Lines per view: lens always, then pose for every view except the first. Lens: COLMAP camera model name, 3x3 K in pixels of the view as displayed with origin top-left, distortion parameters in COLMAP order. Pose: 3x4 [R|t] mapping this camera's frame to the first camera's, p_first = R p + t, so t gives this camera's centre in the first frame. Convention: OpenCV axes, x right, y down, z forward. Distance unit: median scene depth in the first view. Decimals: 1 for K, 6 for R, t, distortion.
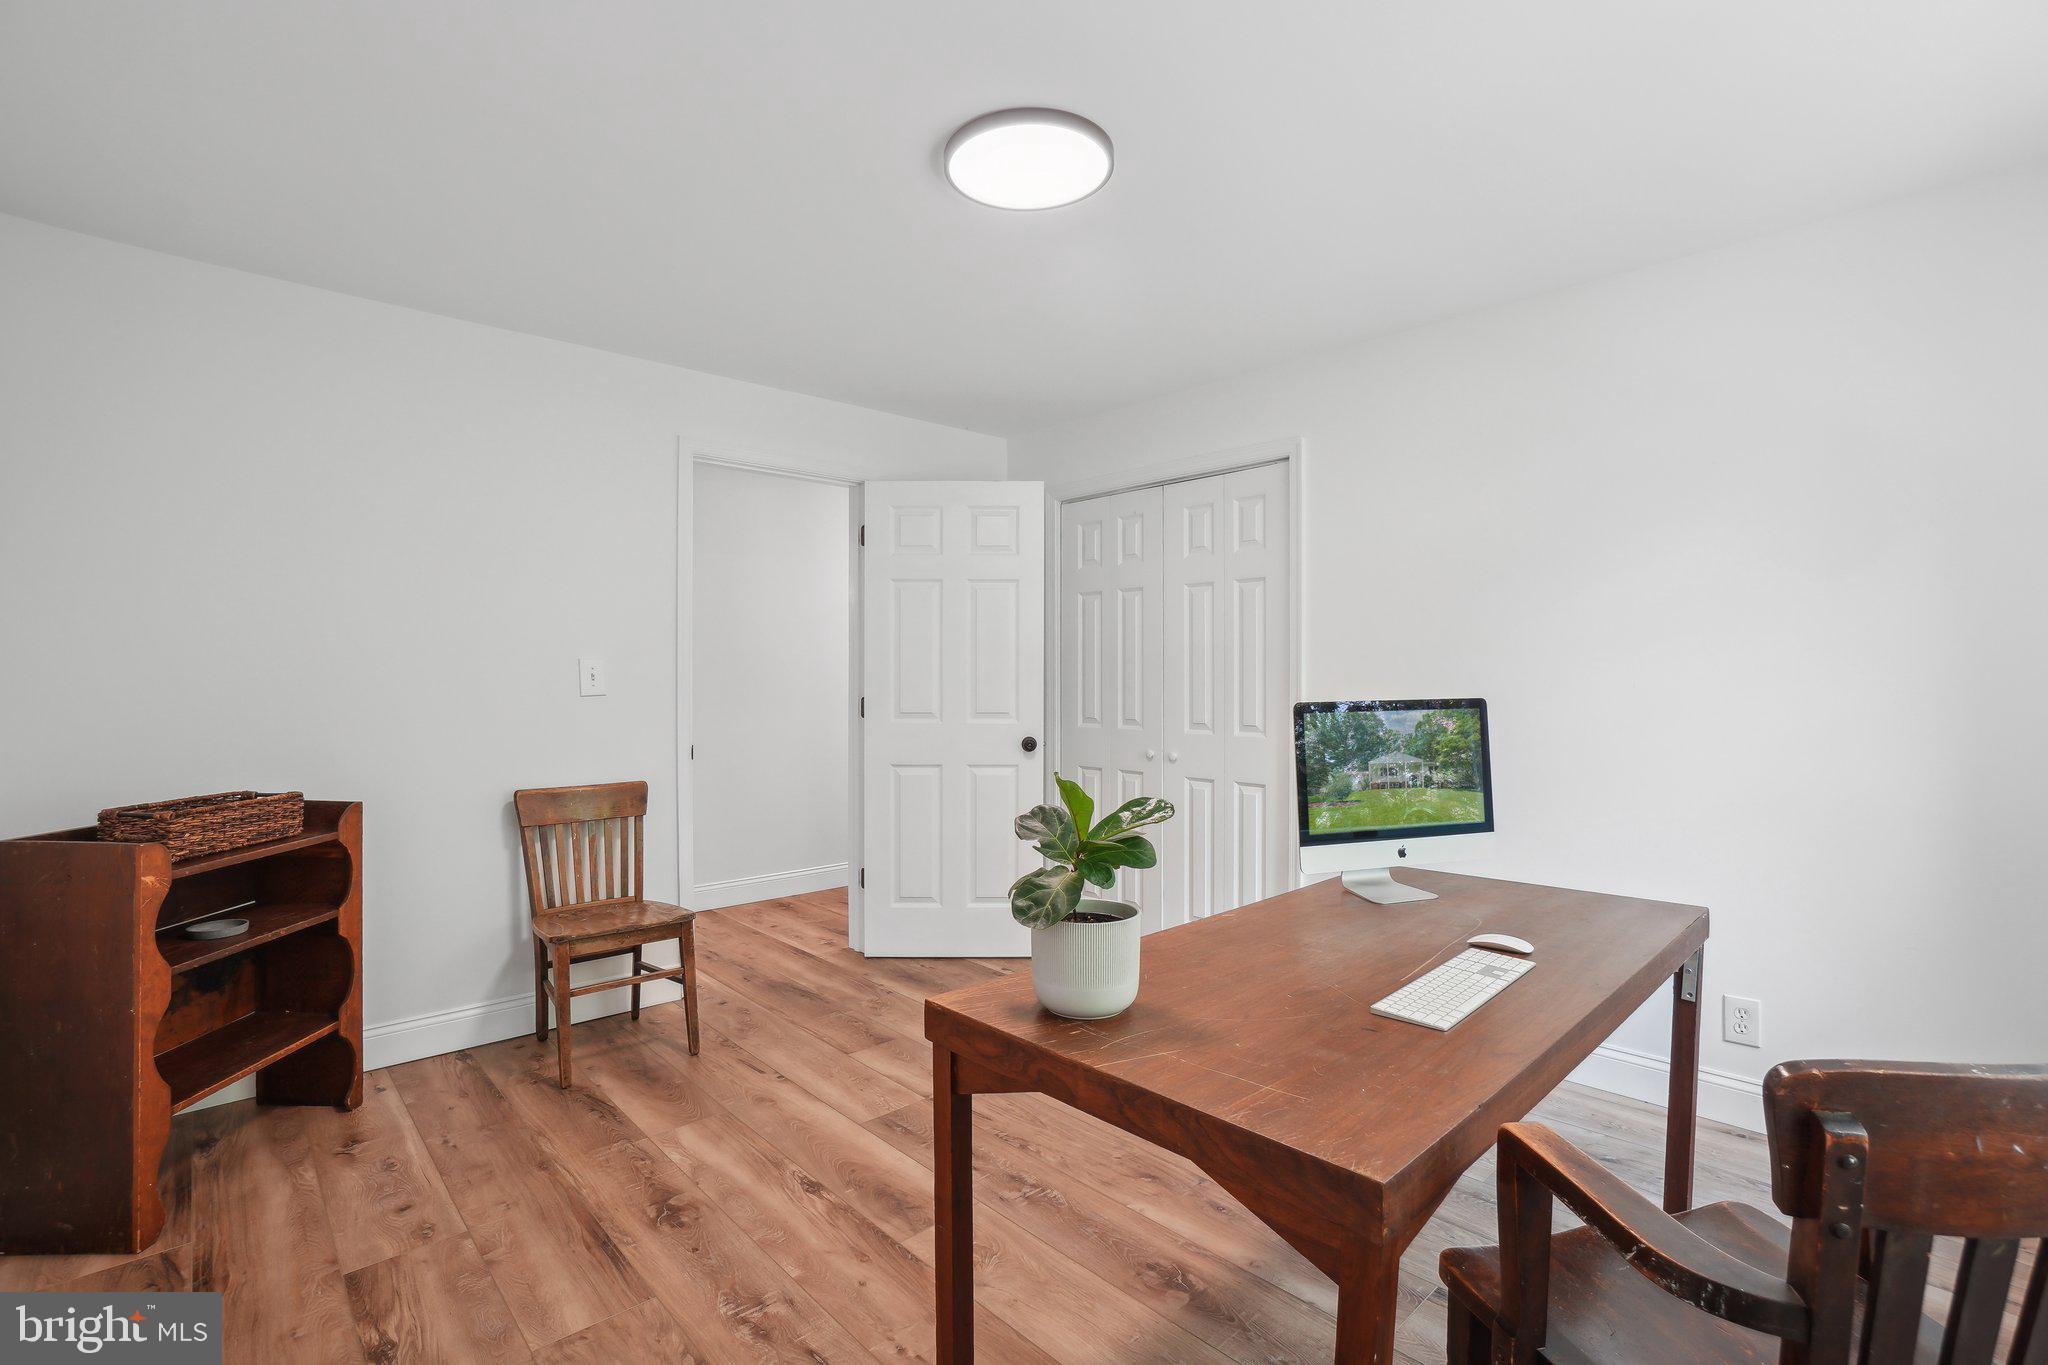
lens RADIAL K [[935.6, 0, 1015.5], [0, 935.6, 670.0], [0, 0, 1]] dist [-0.034816, 0.000420]
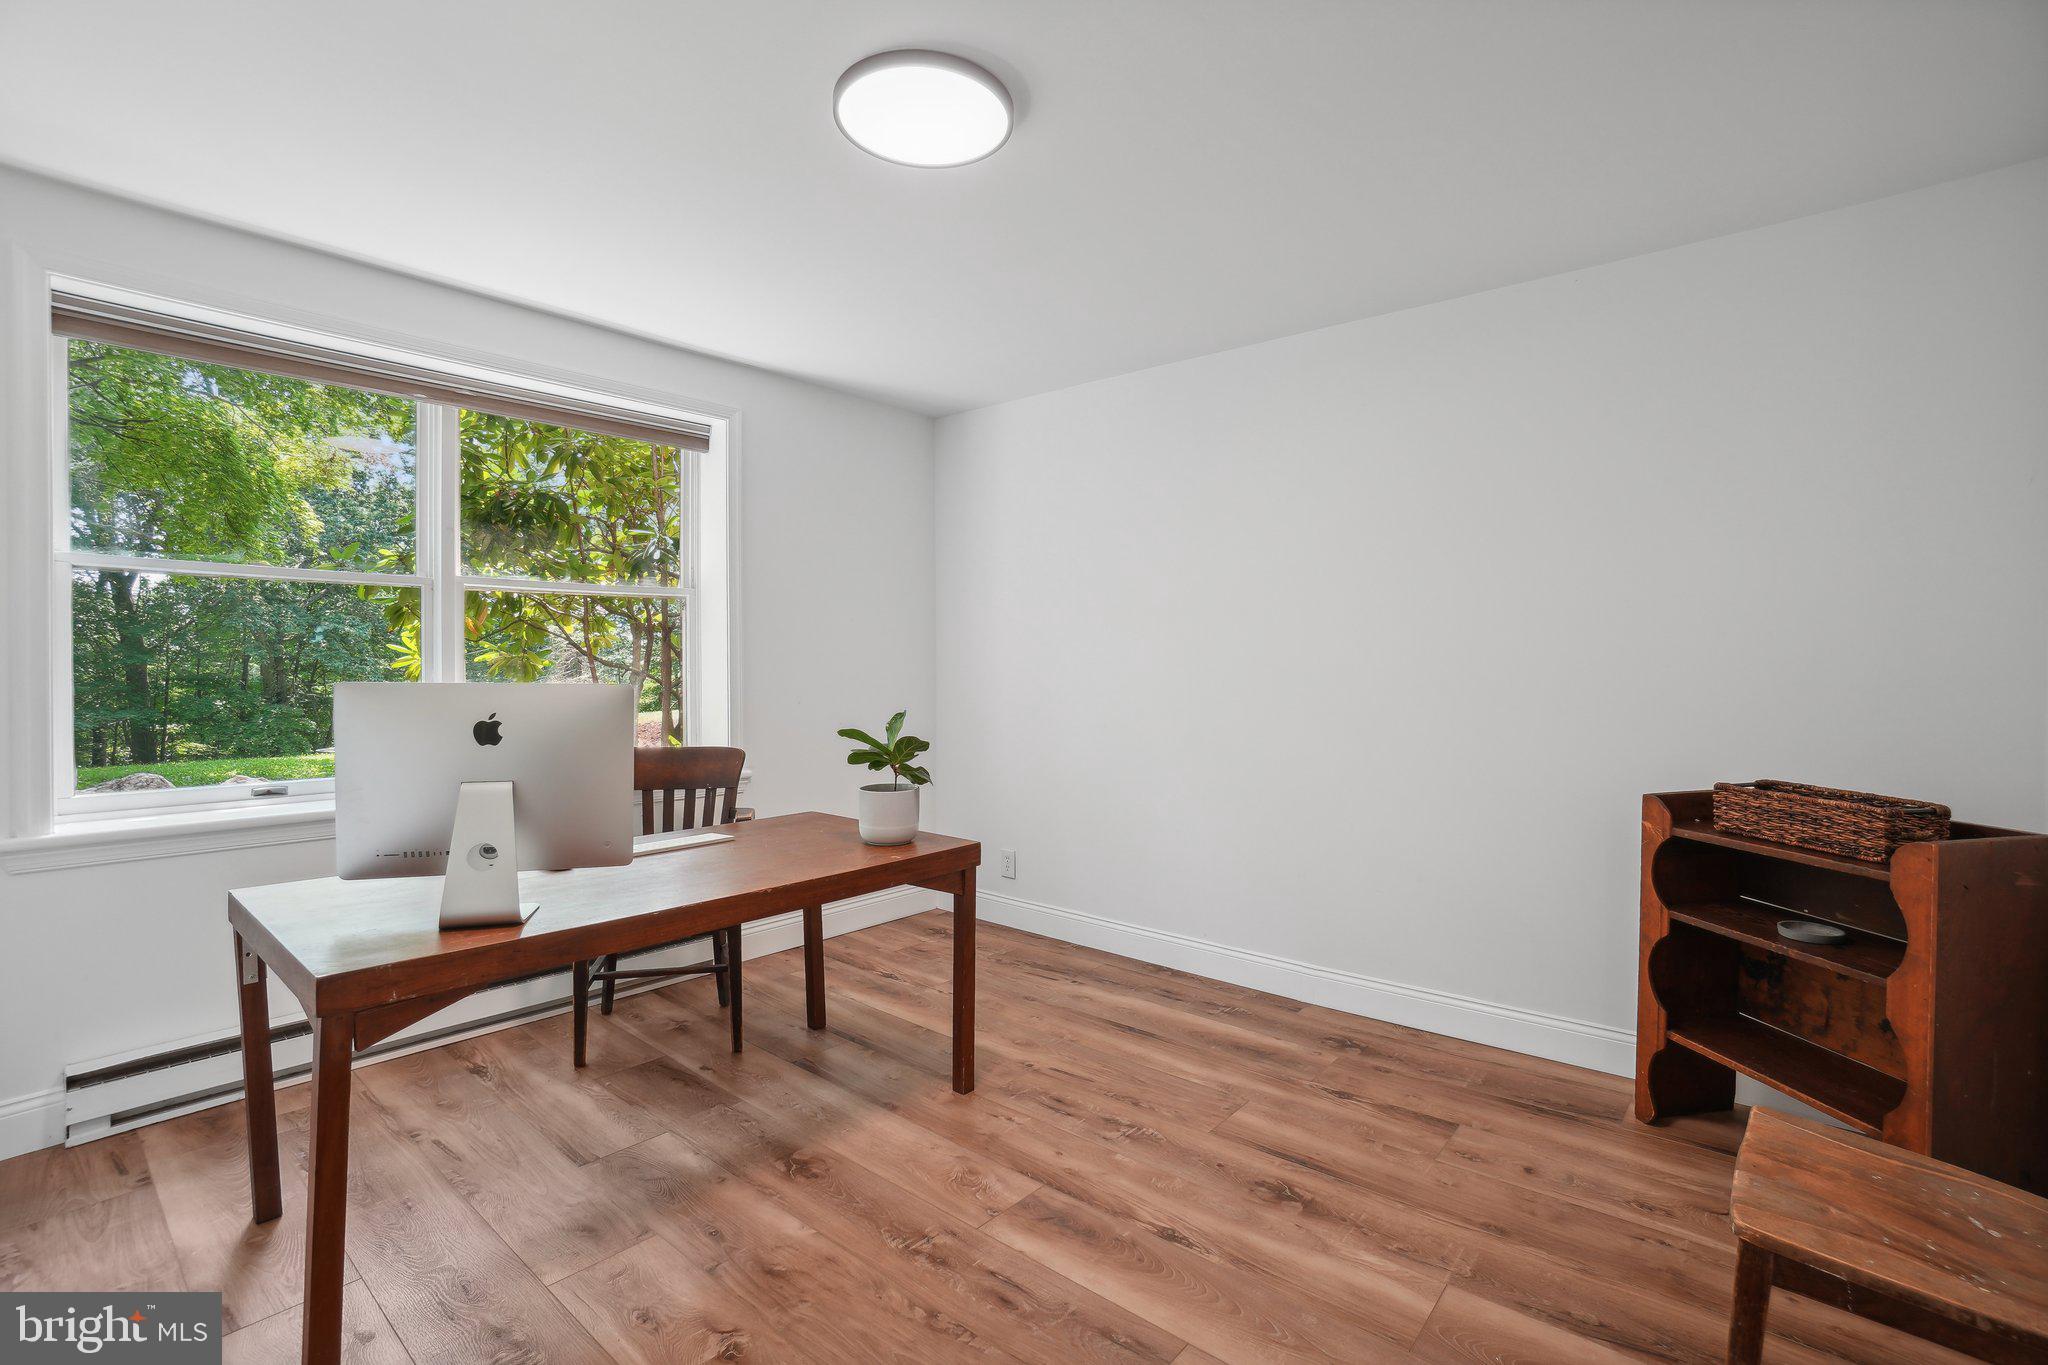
lens RADIAL K [[935.6, 0, 1015.5], [0, 935.6, 670.0], [0, 0, 1]] dist [-0.034816, 0.000420]
pose [[-0.992866, -0.000751, -0.119237, 0.033760], [-0.000632, 0.999999, -0.001035, 0.022792], [0.119237, -0.000952, -0.992865, 1.958750]]
